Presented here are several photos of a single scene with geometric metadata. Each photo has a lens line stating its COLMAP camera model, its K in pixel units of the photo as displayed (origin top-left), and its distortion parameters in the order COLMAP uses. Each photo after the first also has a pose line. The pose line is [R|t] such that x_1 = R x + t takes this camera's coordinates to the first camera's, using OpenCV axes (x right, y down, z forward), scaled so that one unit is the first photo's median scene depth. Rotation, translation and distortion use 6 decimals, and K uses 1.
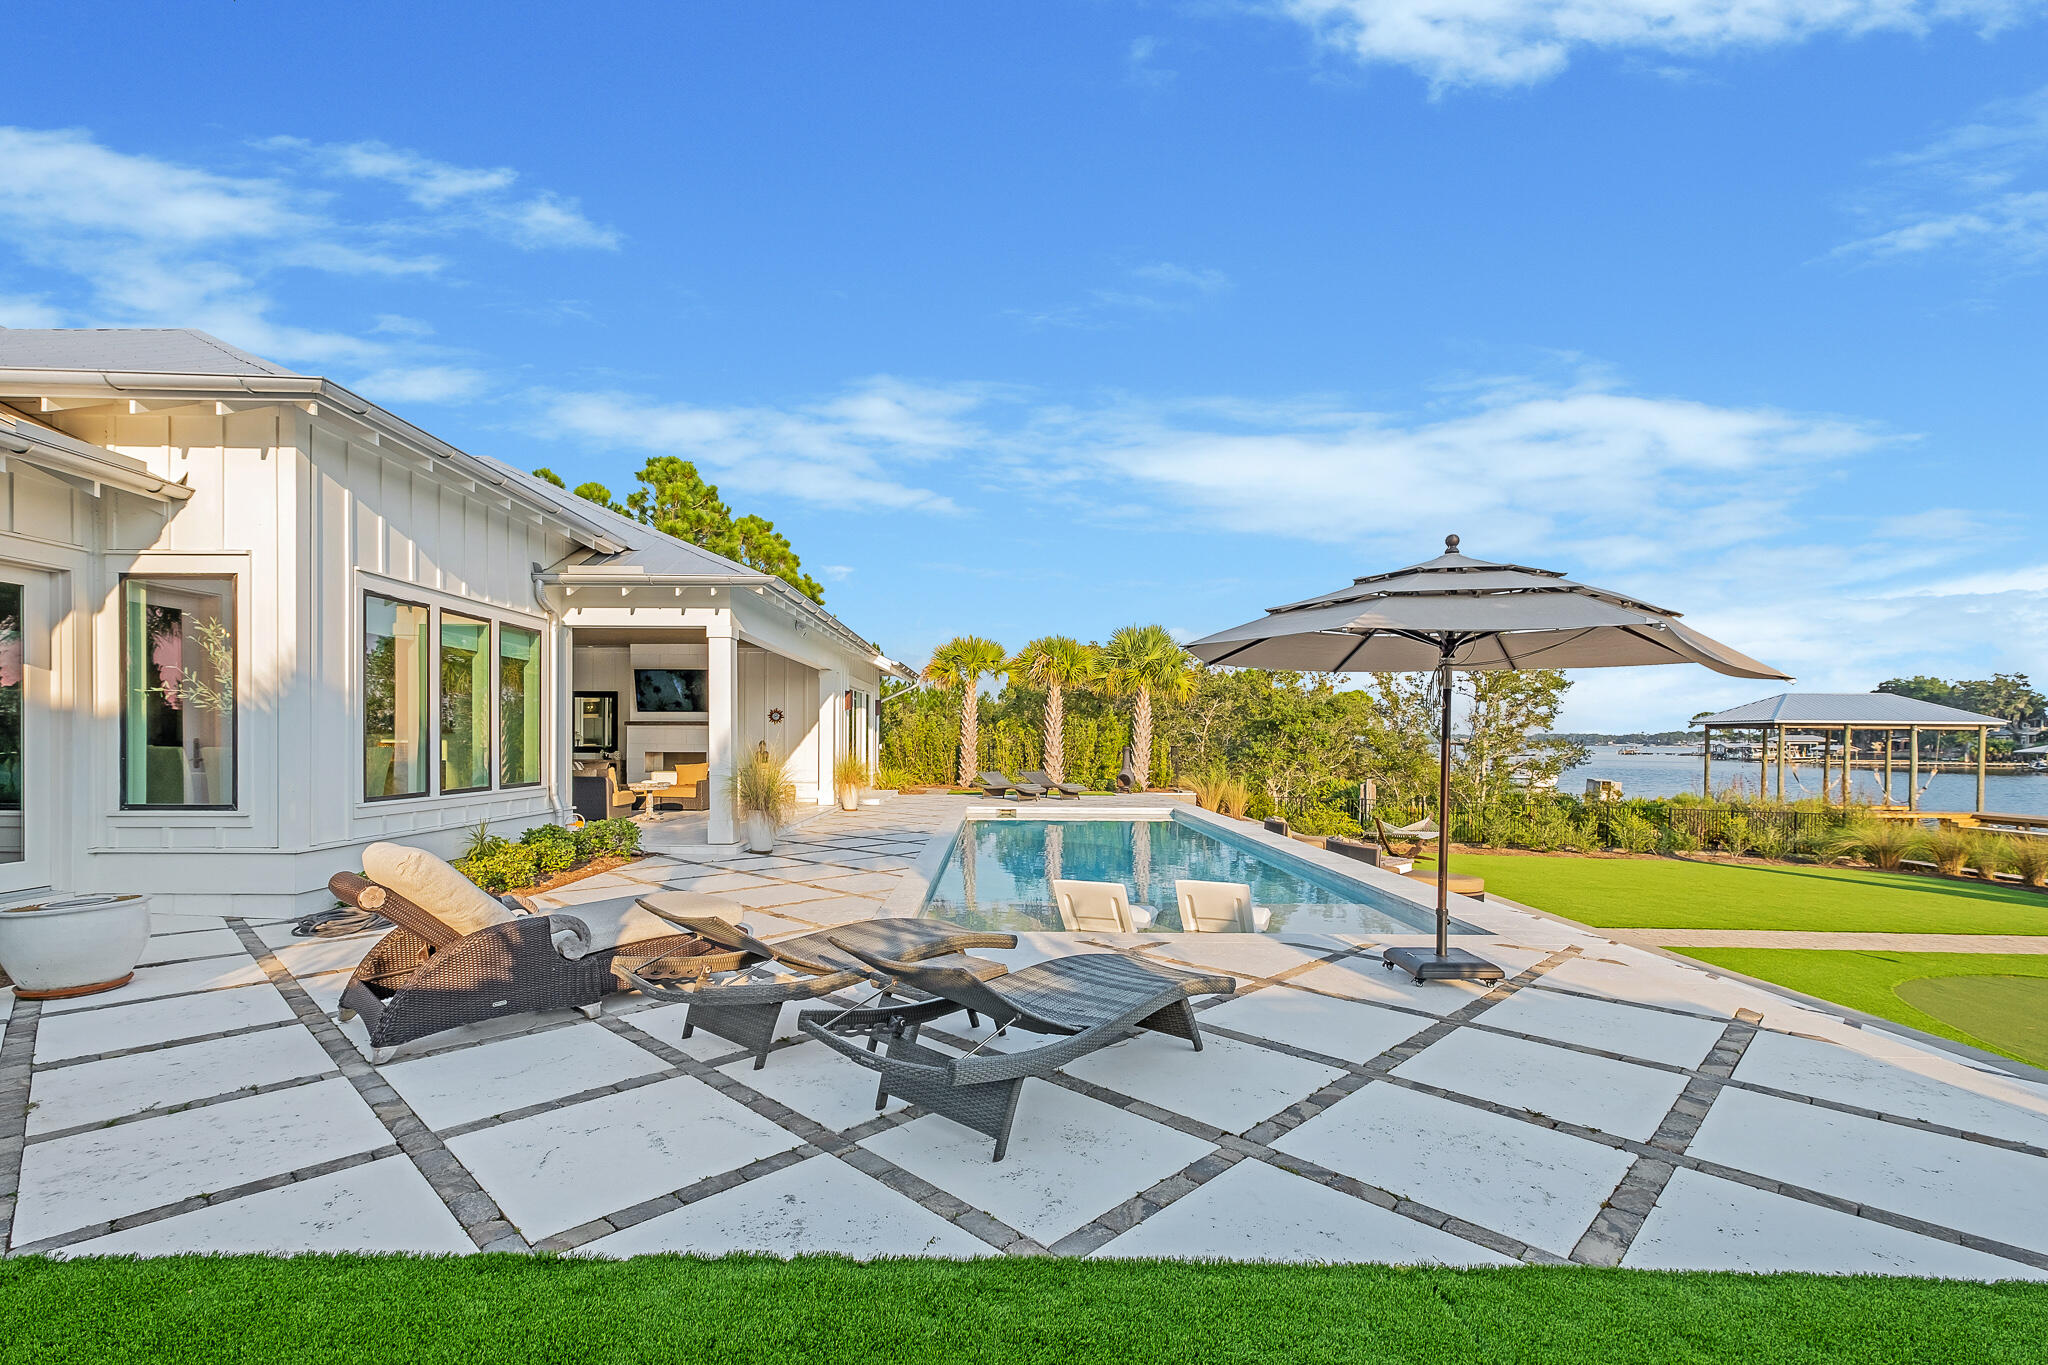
lens RADIAL K [[881.3, 0, 1014.8], [0, 881.3, 727.2], [0, 0, 1]] dist [-0.000554, -0.000172]
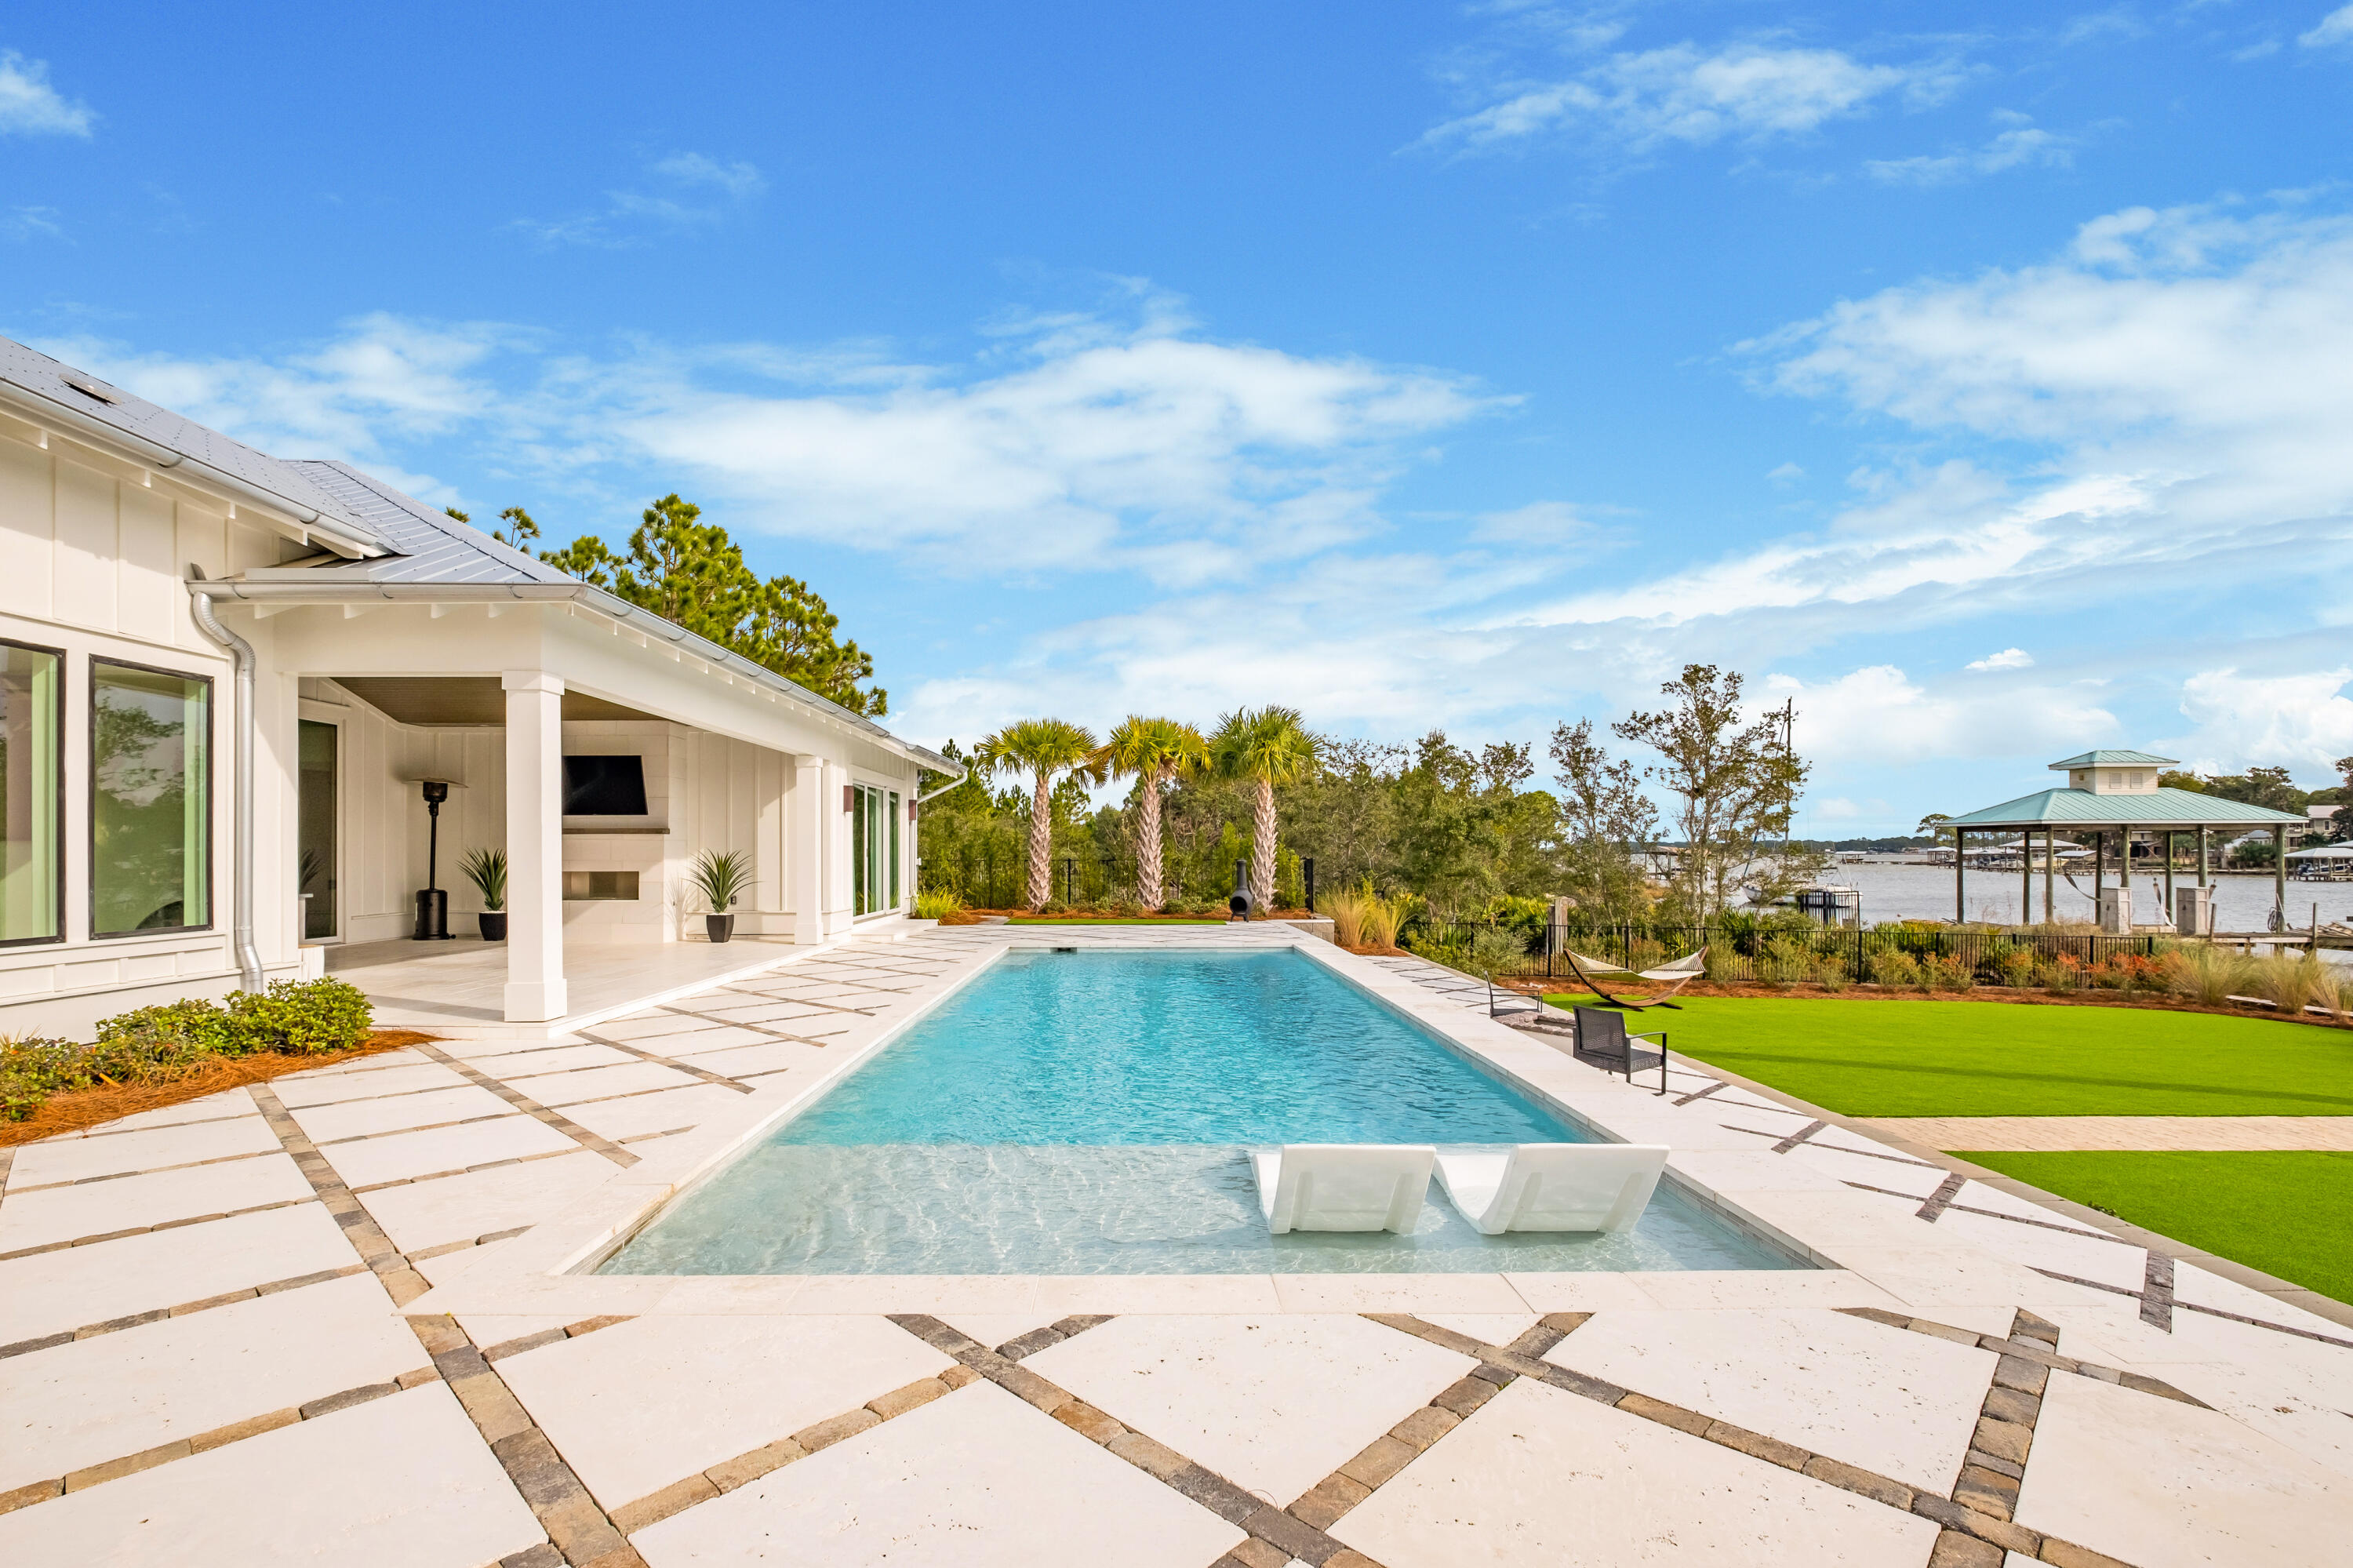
lens RADIAL K [[1084.0, 0, 1260.9], [0, 1084.0, 828.9], [0, 0, 1]] dist [-0.001357, 0.000011]
pose [[0.998209, 0.003941, 0.059697, 0.584868], [-0.003910, 0.999992, -0.000643, 0.011029], [-0.059699, 0.000408, 0.998216, 0.112797]]
